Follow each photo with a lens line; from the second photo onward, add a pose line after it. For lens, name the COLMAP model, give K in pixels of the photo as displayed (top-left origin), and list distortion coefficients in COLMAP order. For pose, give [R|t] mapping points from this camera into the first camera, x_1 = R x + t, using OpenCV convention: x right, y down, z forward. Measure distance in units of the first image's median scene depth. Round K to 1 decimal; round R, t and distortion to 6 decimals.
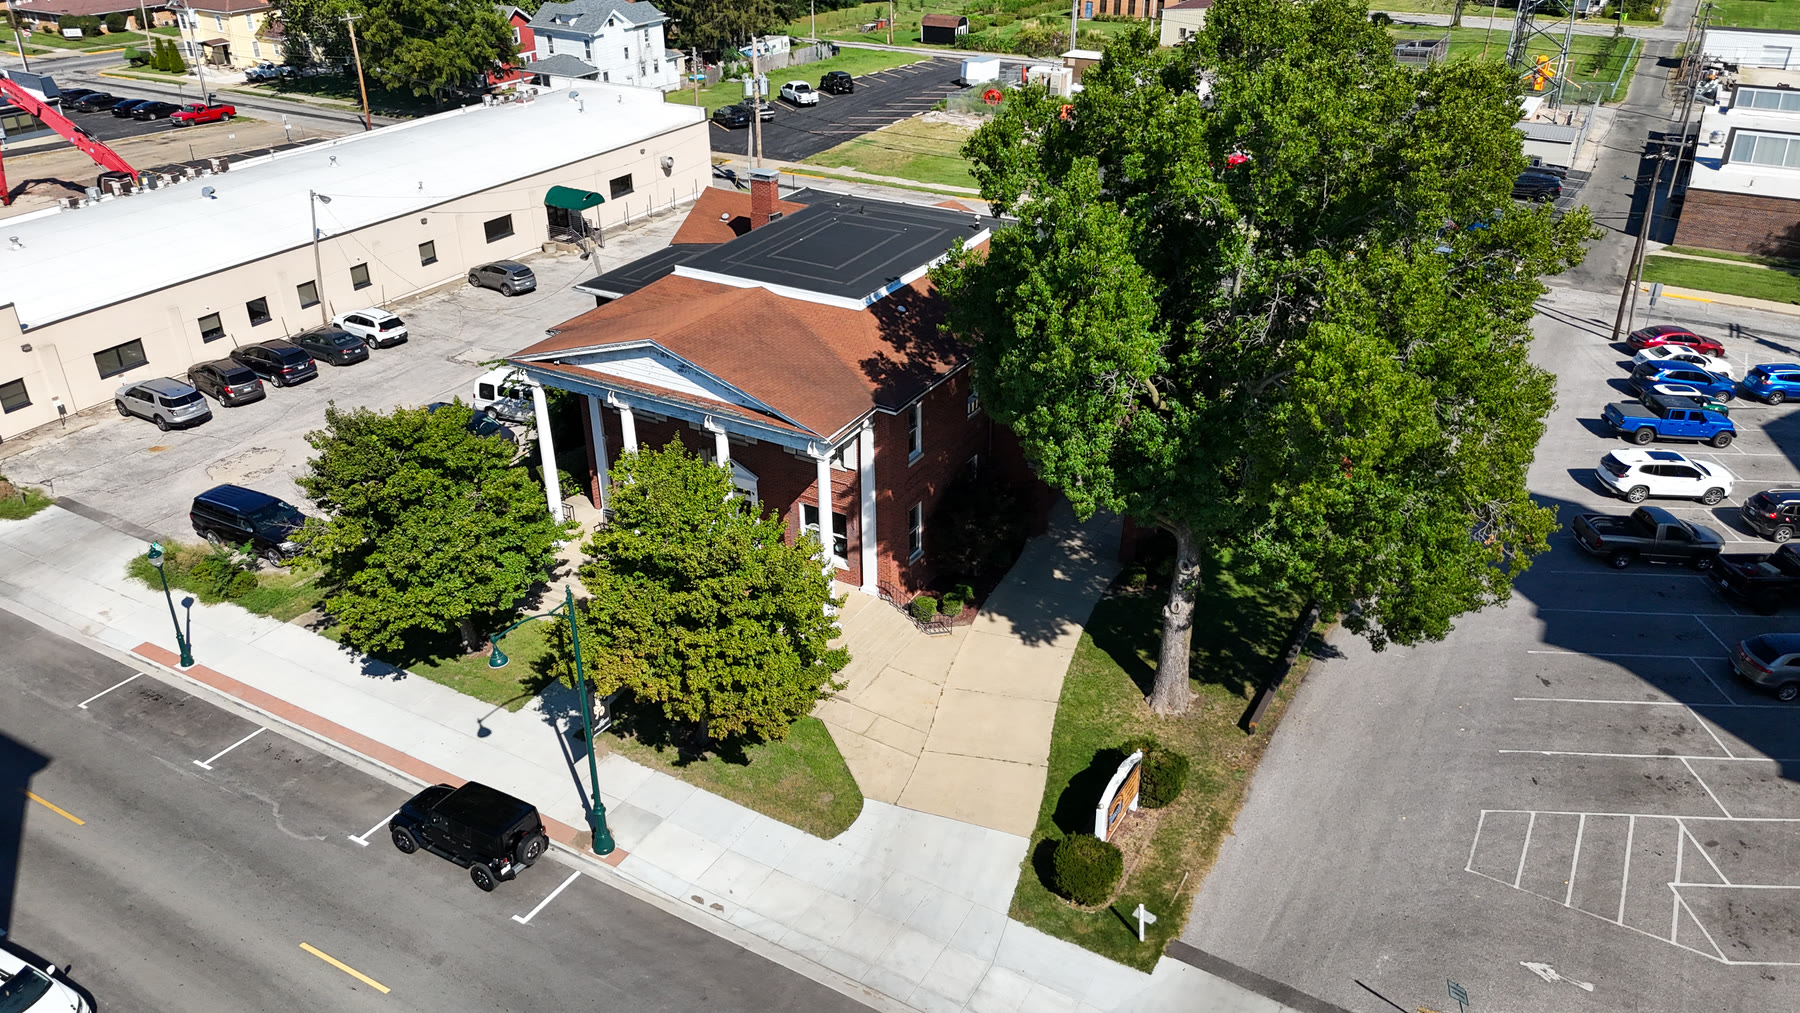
lens RADIAL K [[1339.8, 0, 893.5], [0, 1339.8, 502.3], [0, 0, 1]] dist [0.040776, -0.031181]
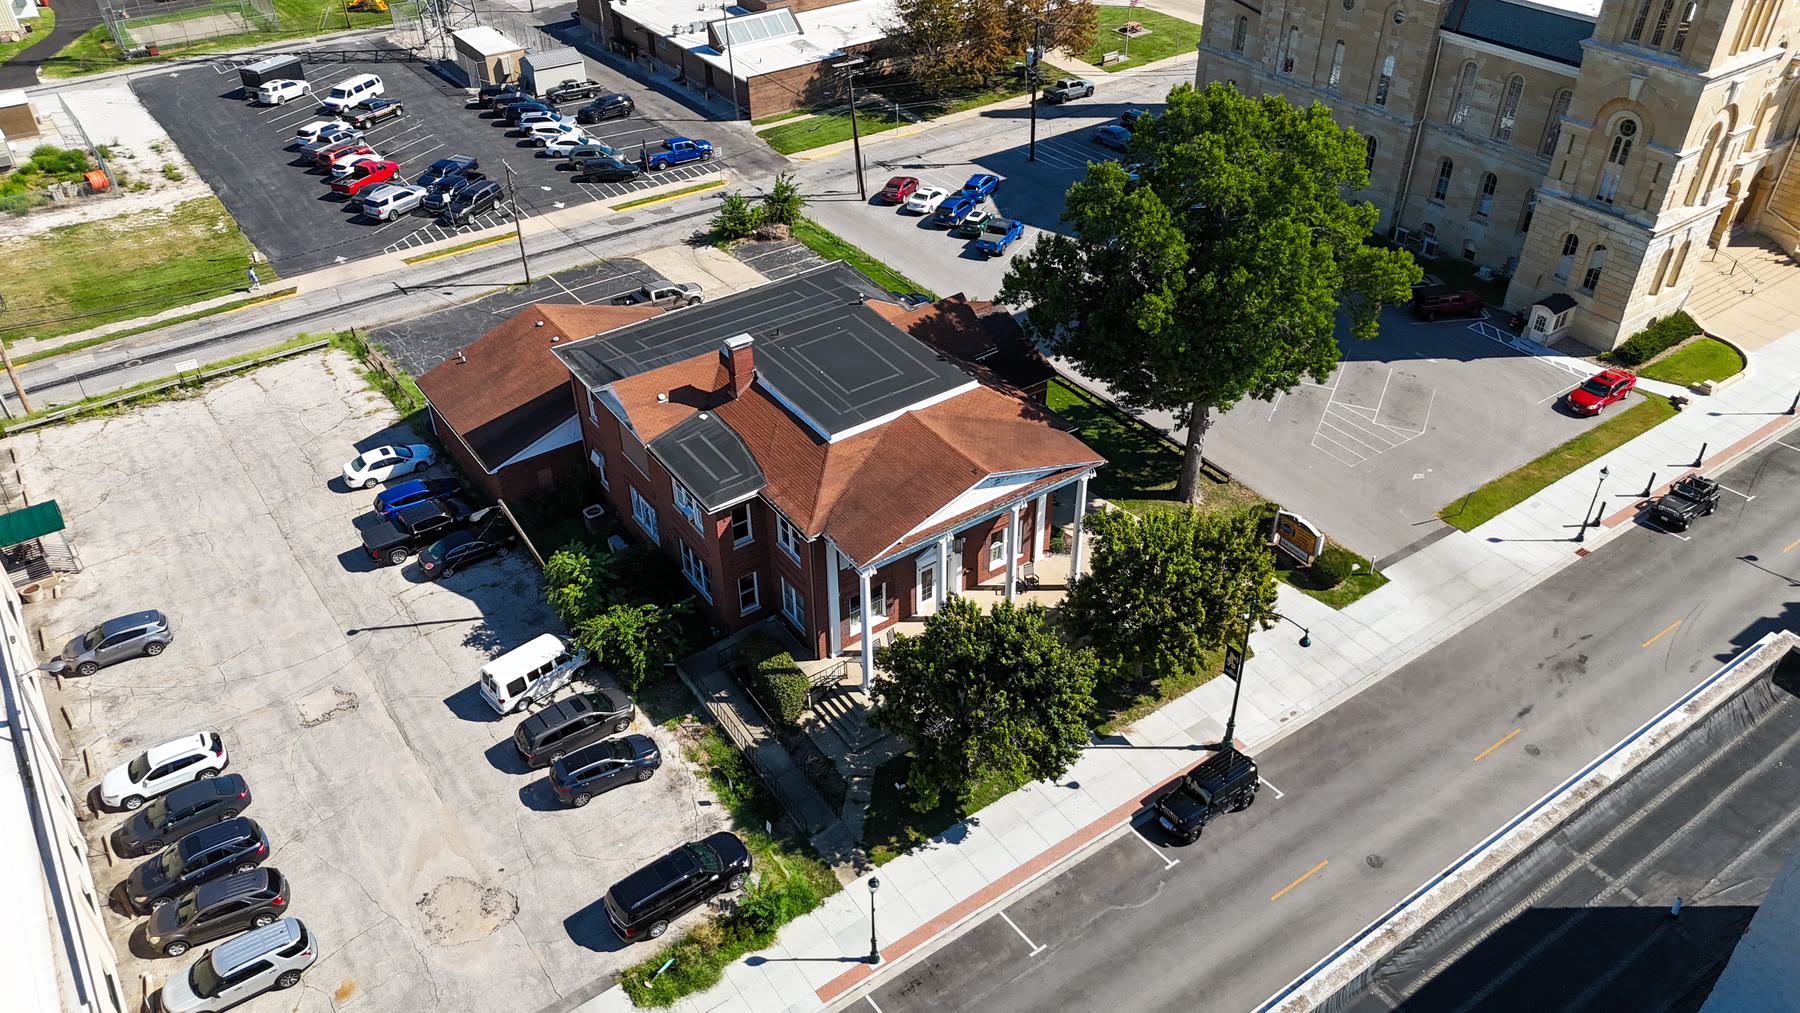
lens RADIAL K [[1339.8, 0, 914.5], [0, 1339.8, 505.2], [0, 0, 1]] dist [0.040776, -0.031181]
pose [[0.418427, -0.532408, 0.735840, -1.202780], [0.428066, 0.830149, 0.357229, -0.600962], [-0.801048, 0.165514, 0.575263, 0.320802]]
